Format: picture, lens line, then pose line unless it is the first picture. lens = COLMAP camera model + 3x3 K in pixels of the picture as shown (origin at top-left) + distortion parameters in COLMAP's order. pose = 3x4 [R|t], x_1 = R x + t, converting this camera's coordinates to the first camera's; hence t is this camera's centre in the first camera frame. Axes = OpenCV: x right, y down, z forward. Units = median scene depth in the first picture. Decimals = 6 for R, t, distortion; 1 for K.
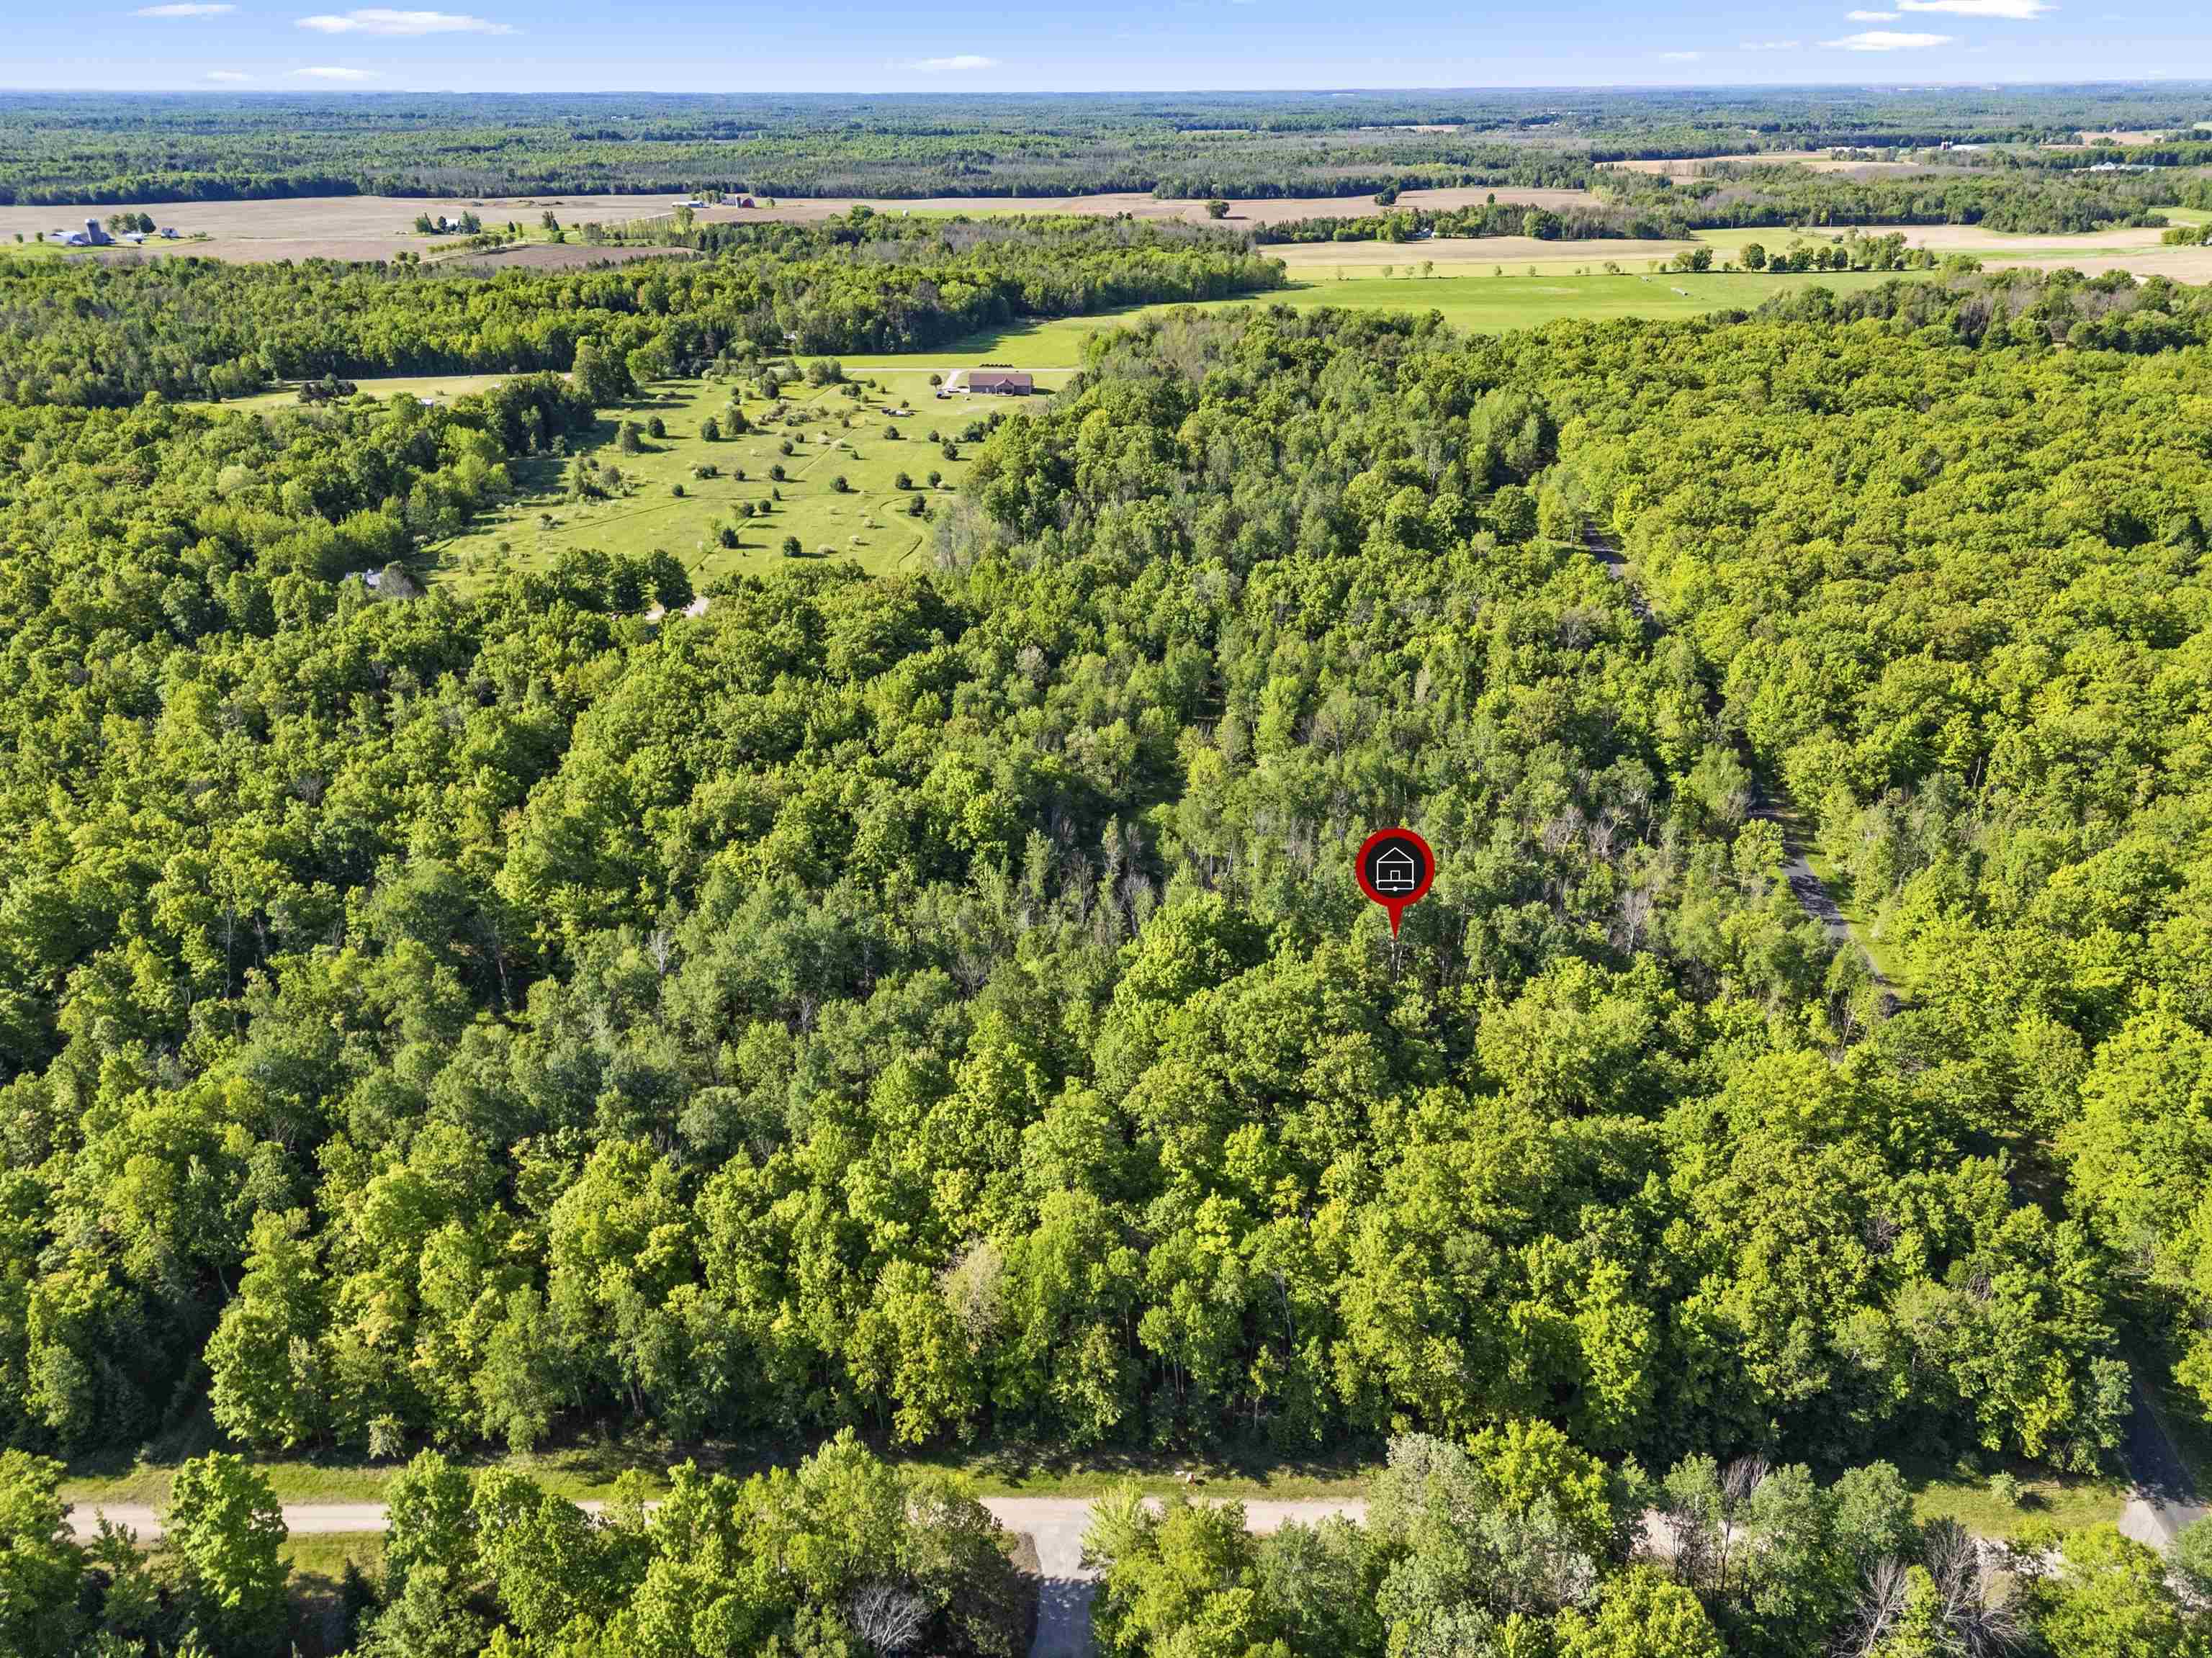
lens RADIAL K [[1621.2, 0, 1106.0], [0, 1621.2, 829.0], [0, 0, 1]] dist [0.066941, -0.052980]
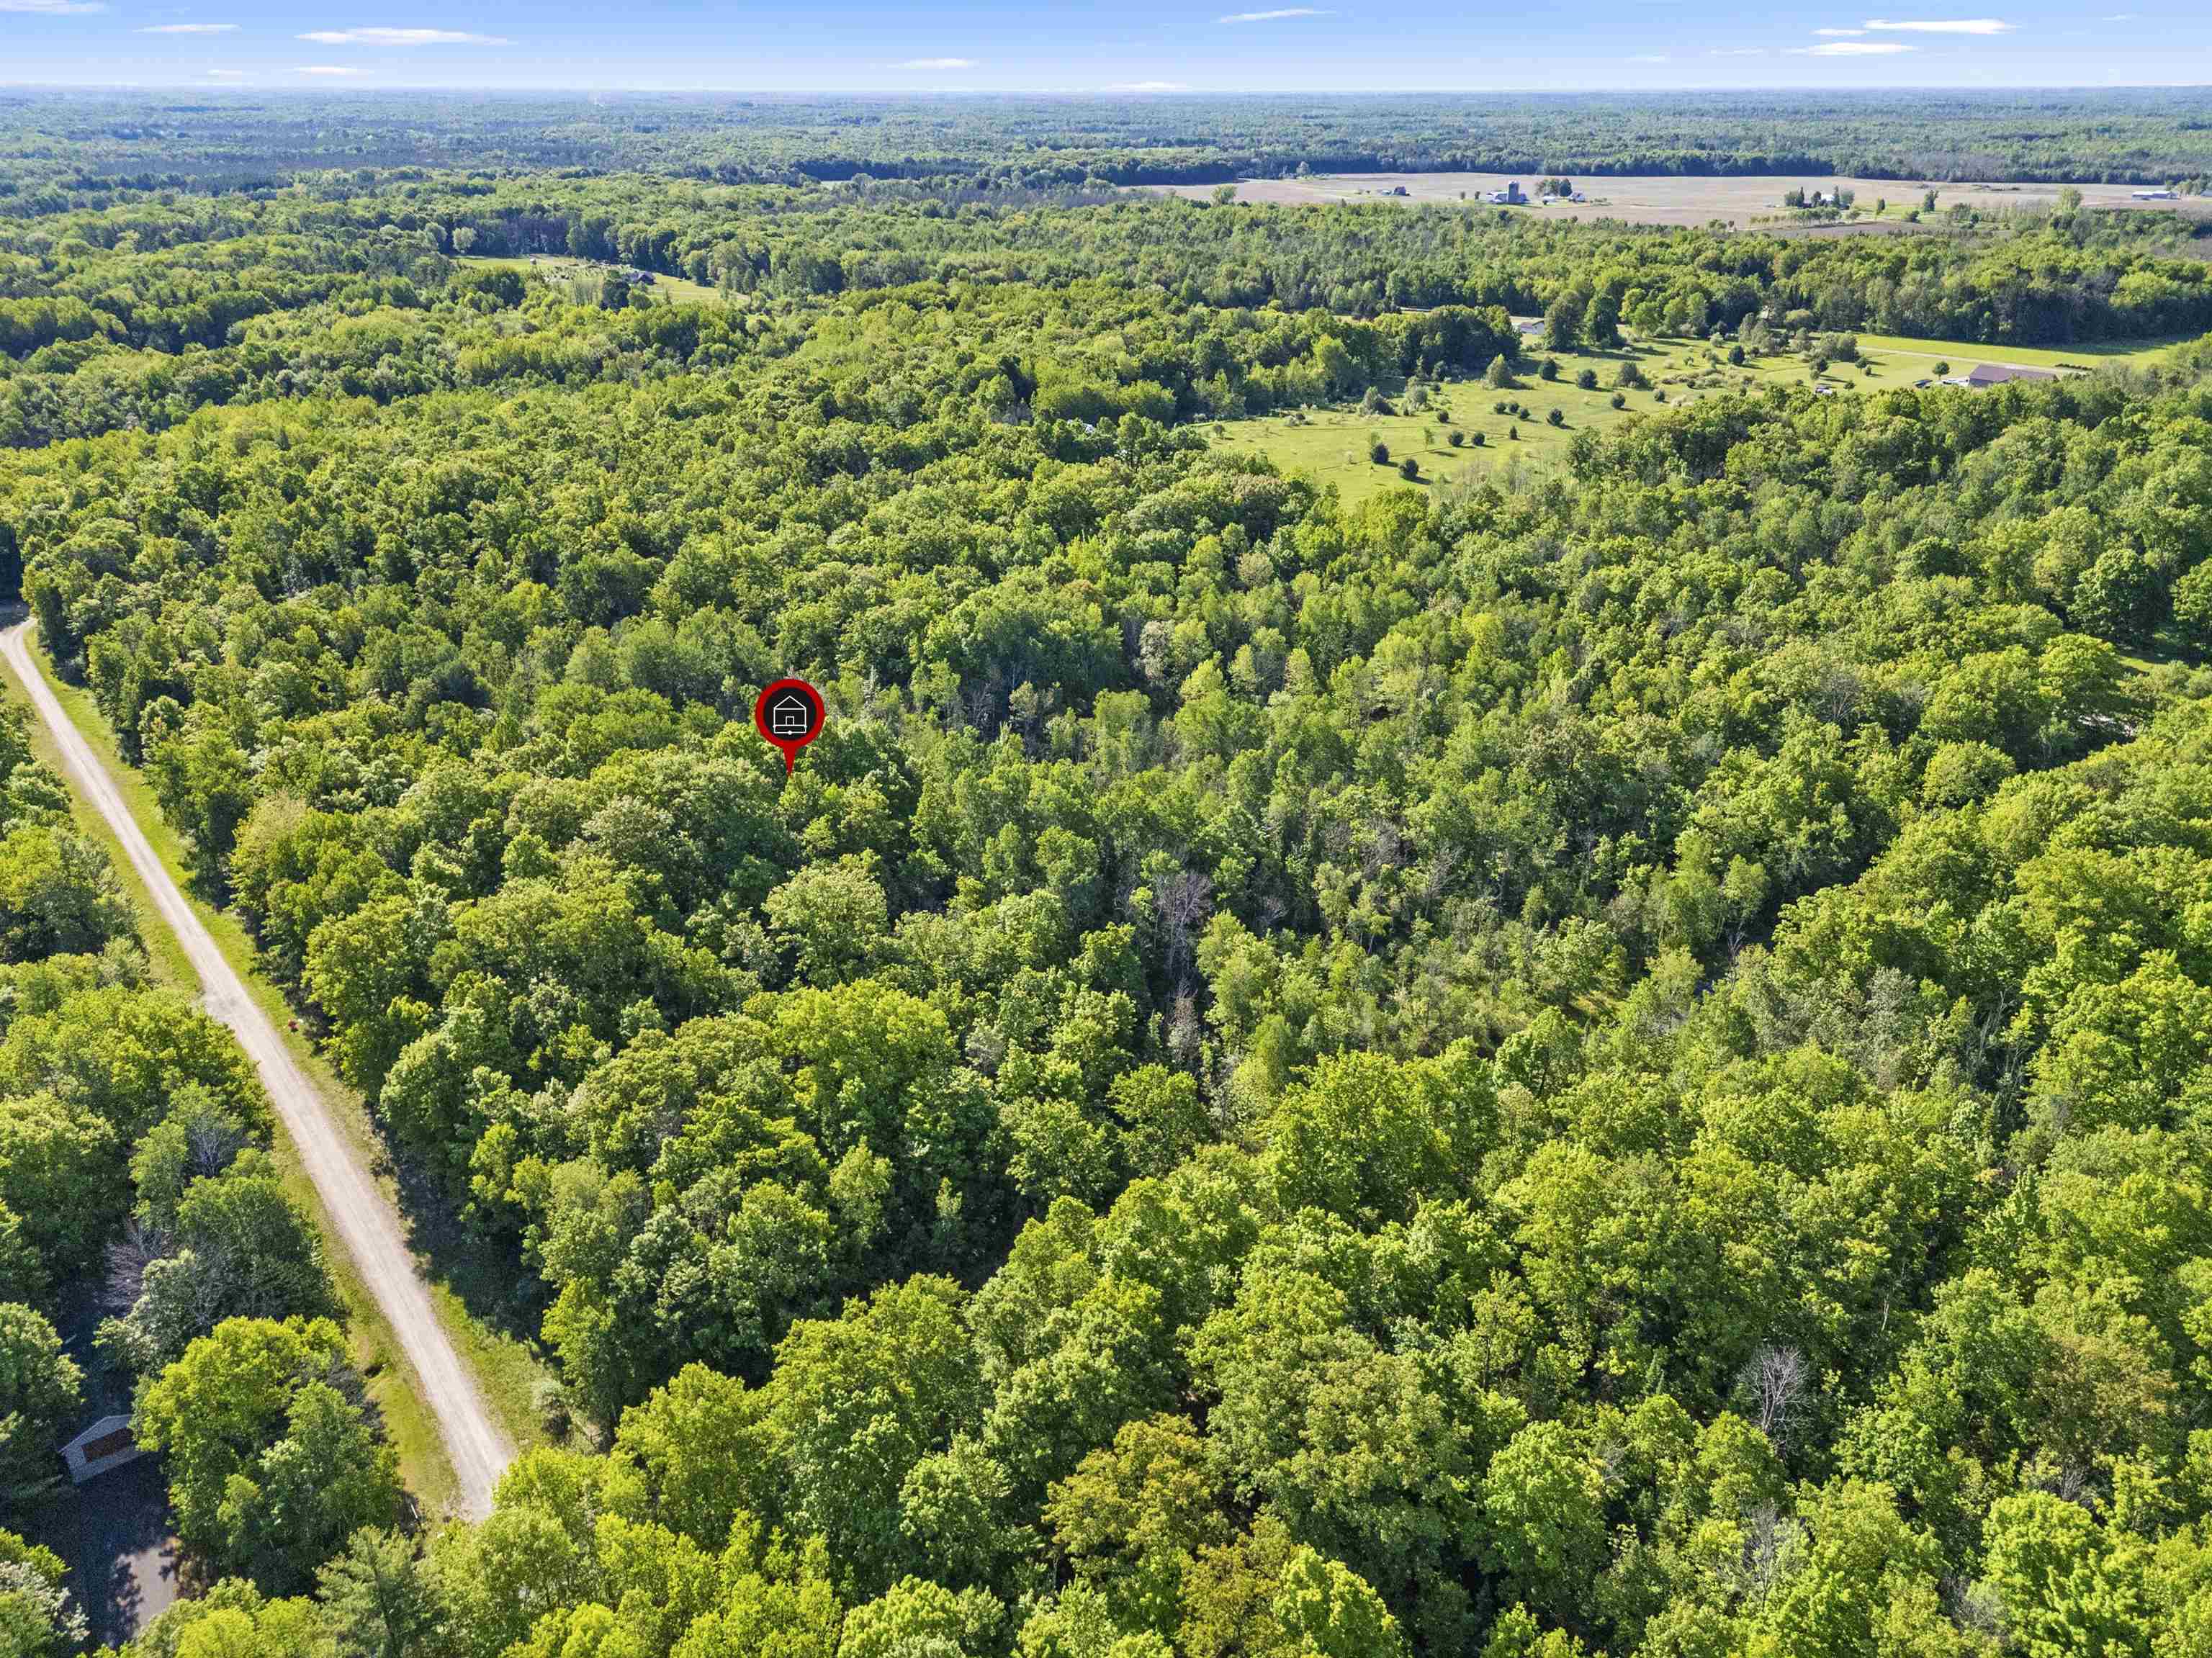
lens RADIAL K [[1621.2, 0, 1106.0], [0, 1621.2, 829.0], [0, 0, 1]] dist [0.066941, -0.052980]
pose [[0.620768, 0.328551, -0.711830, 0.178447], [-0.328557, 0.933397, 0.144291, -0.018145], [0.711827, 0.144305, 0.687371, 0.075926]]
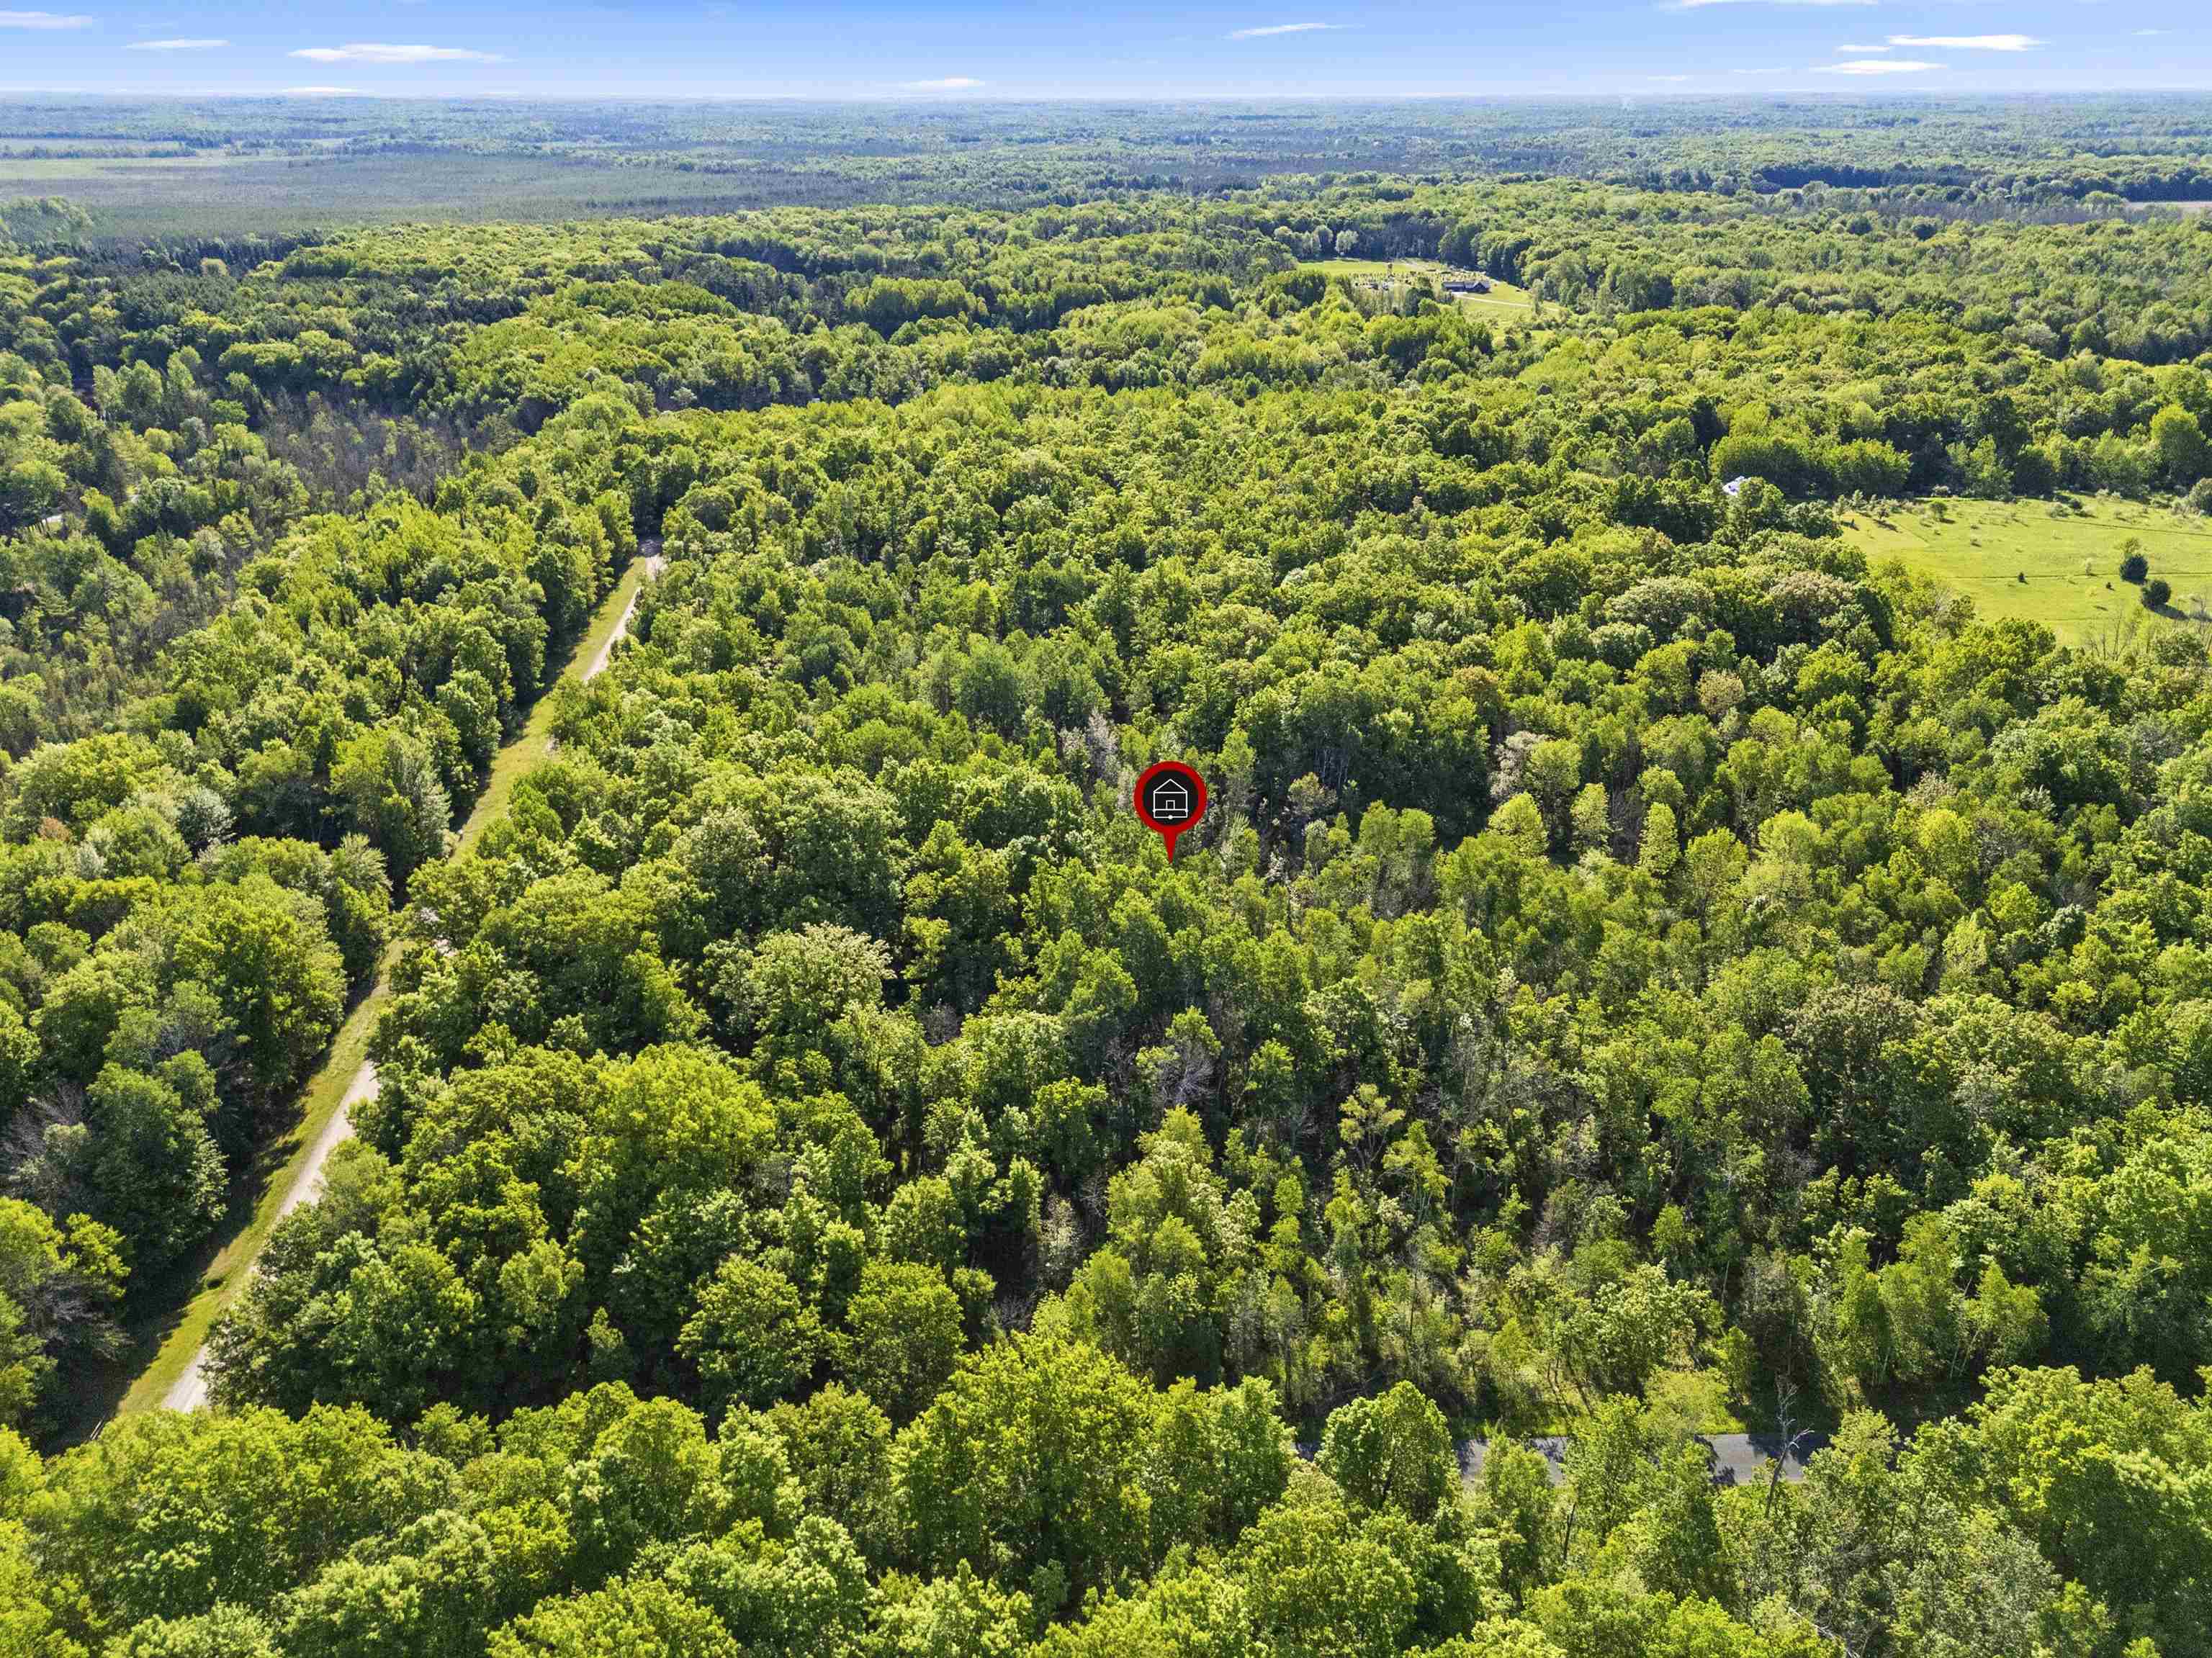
lens RADIAL K [[1621.2, 0, 1106.0], [0, 1621.2, 829.0], [0, 0, 1]] dist [0.066941, -0.052980]
pose [[0.094790, 0.413176, -0.905705, 0.182335], [-0.411863, 0.844561, 0.342177, -0.052880], [0.906302, 0.340591, 0.250228, 0.152073]]
